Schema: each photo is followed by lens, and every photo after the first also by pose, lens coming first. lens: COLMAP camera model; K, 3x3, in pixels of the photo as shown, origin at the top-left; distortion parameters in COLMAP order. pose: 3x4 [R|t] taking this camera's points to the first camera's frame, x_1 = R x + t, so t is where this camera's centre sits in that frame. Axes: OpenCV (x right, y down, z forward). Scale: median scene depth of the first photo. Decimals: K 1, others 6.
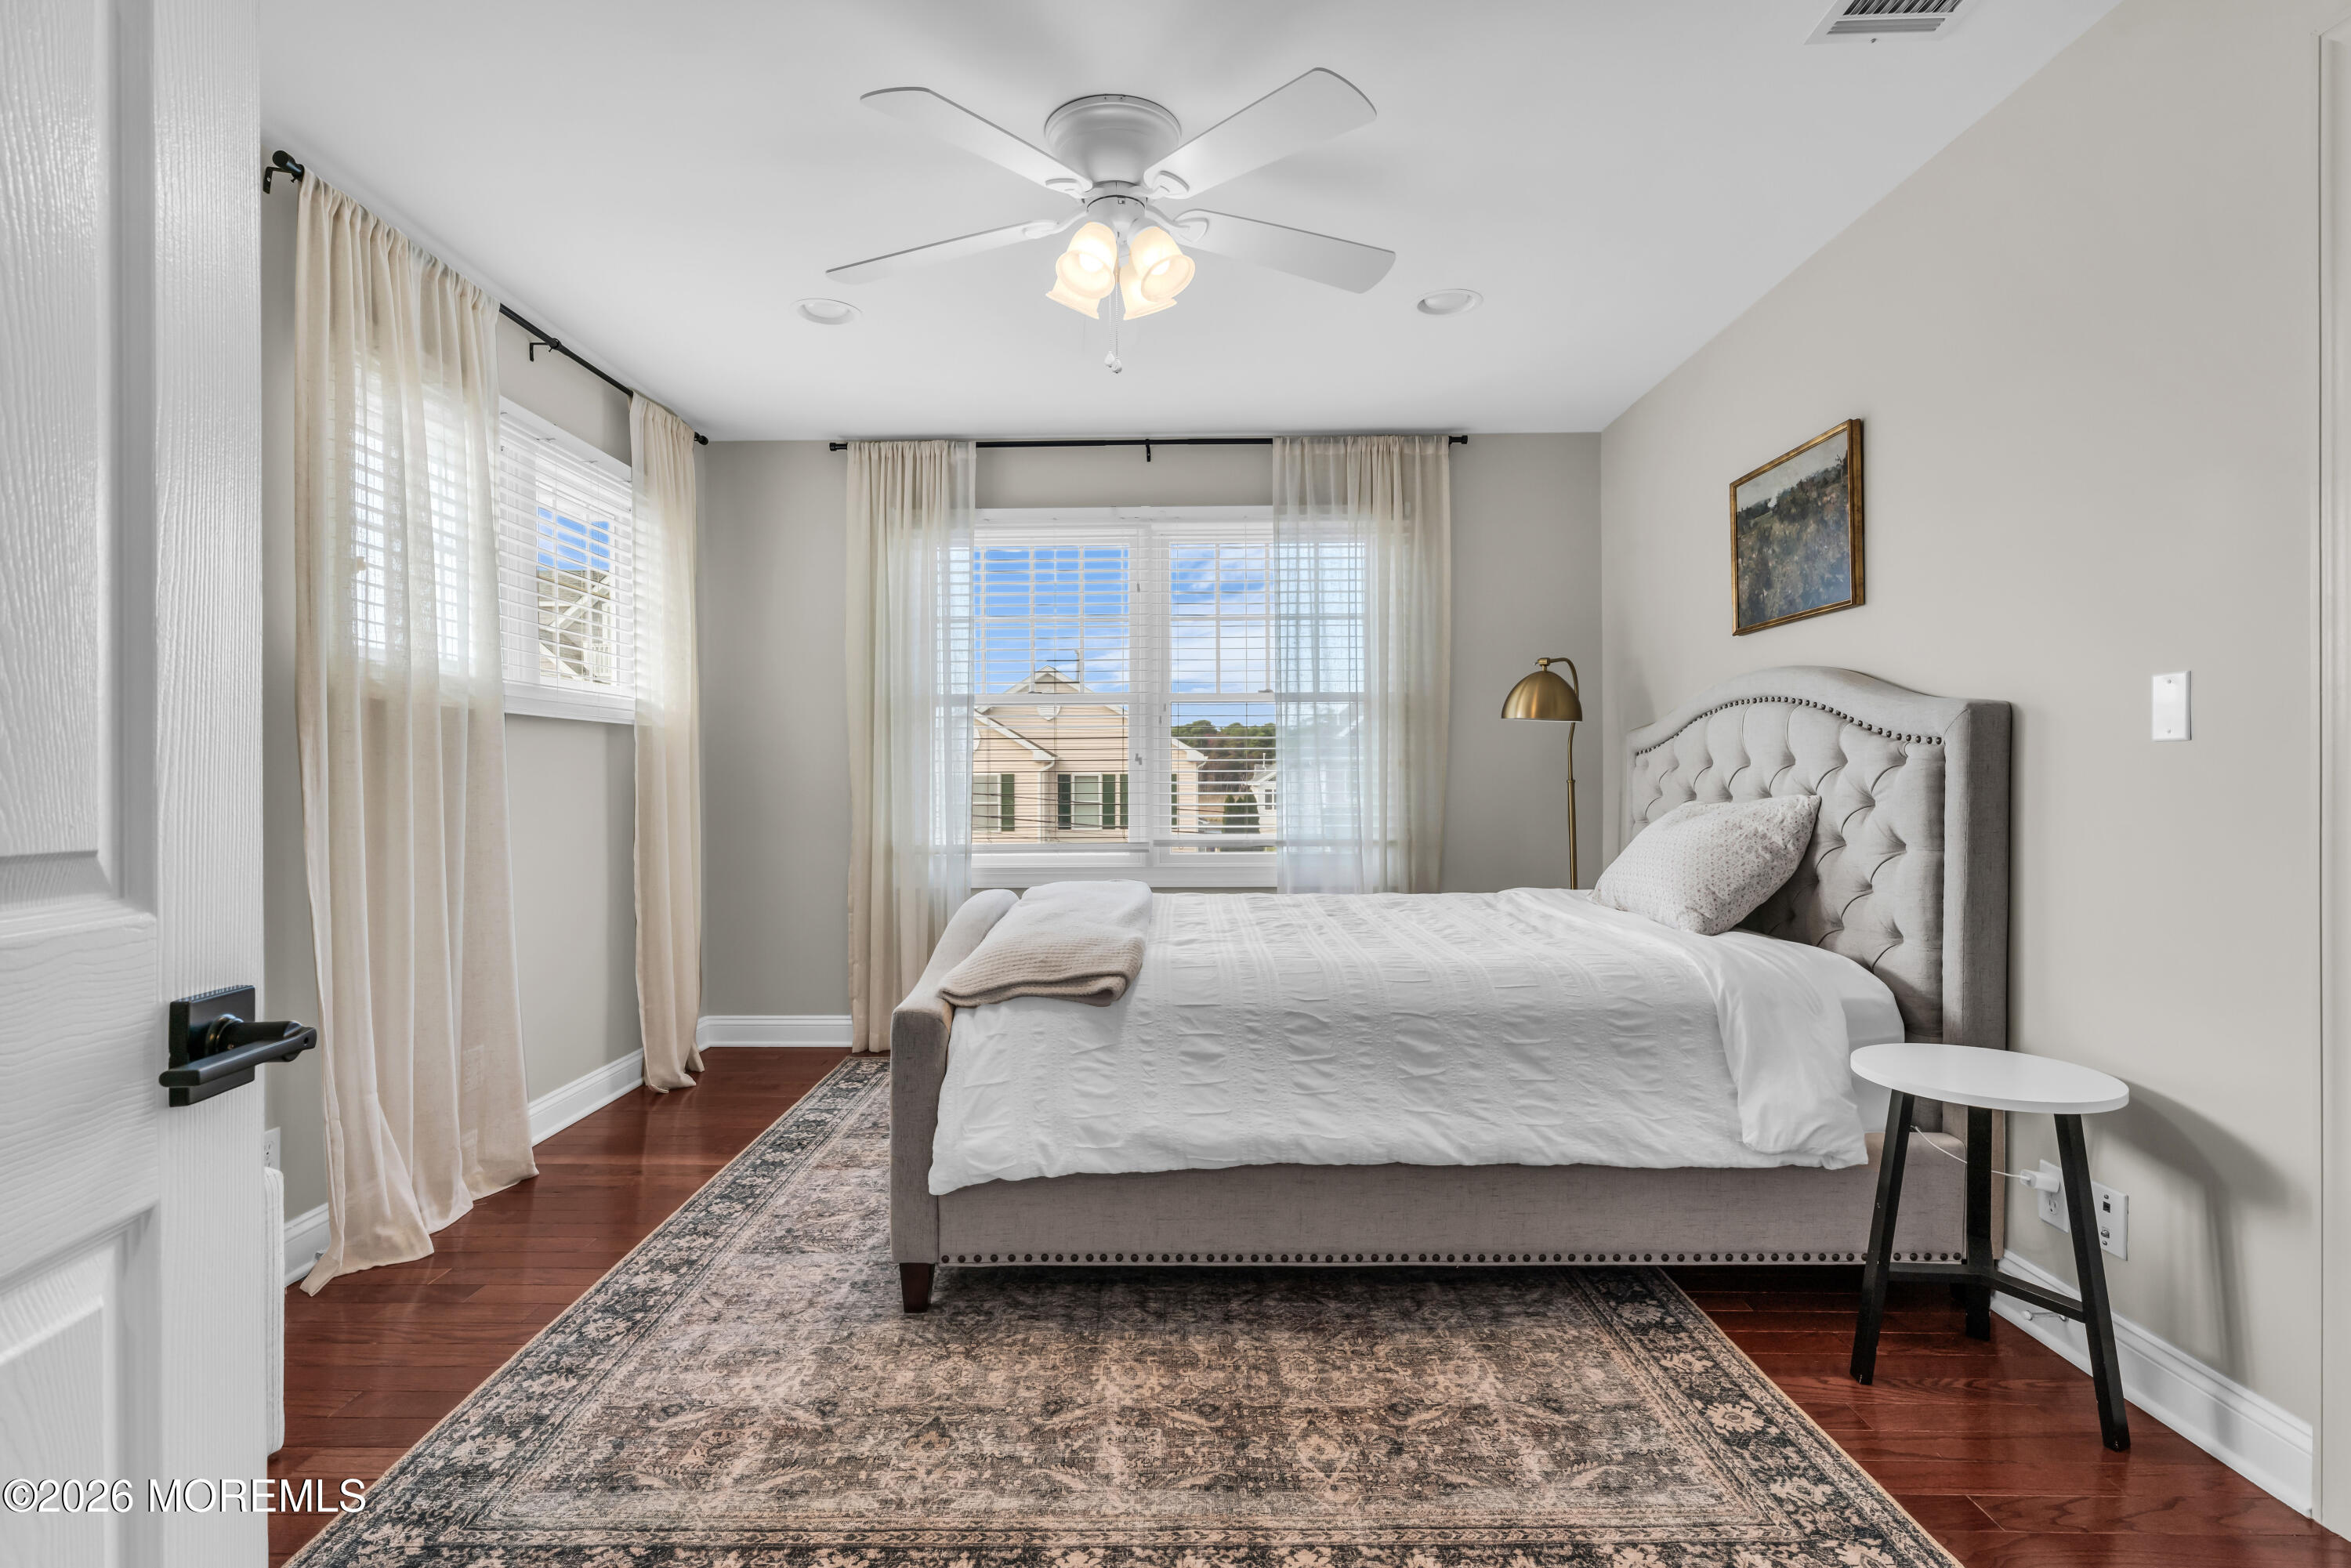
lens RADIAL K [[1185.2, 0, 1162.8], [0, 1185.2, 790.9], [0, 0, 1]] dist [-0.003882, 0.001962]
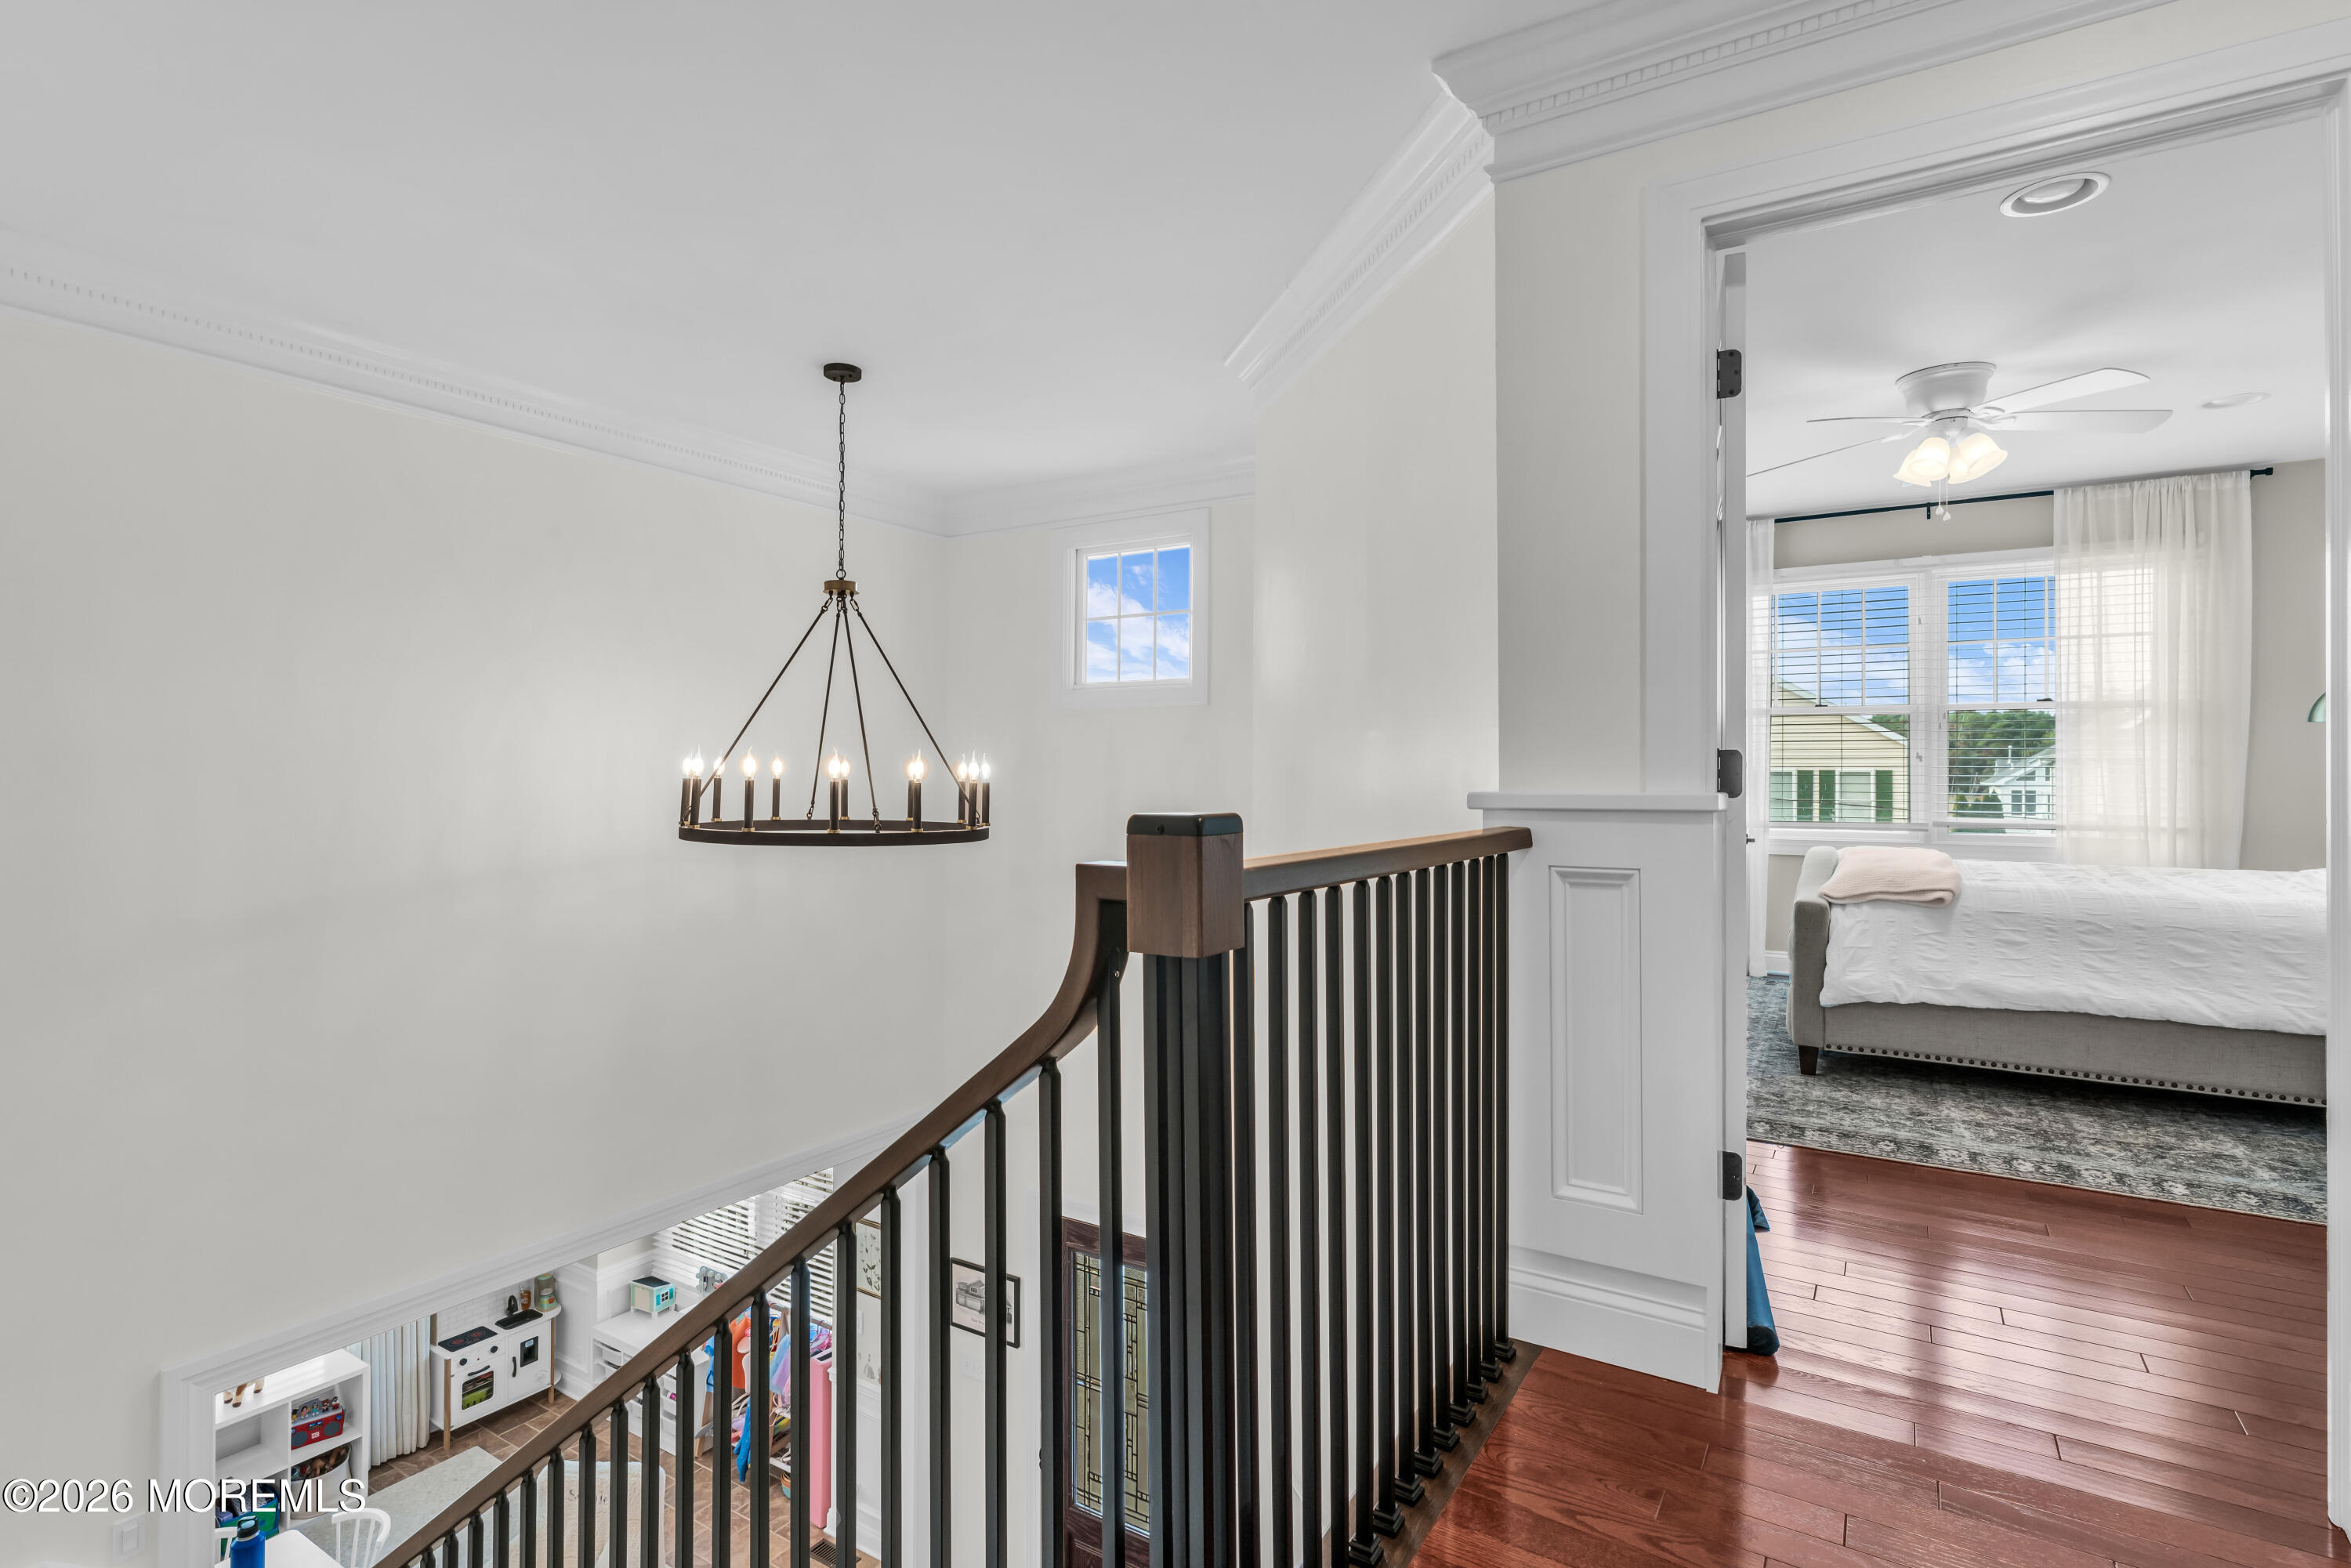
lens RADIAL K [[1121.2, 0, 1177.5], [0, 1121.2, 770.6], [0, 0, 1]] dist [-0.005011, 0.000947]
pose [[0.849196, 0.006554, -0.528037, -0.122255], [-0.012596, 0.999890, -0.007847, 0.013782], [0.527928, 0.013314, 0.849185, -0.856388]]
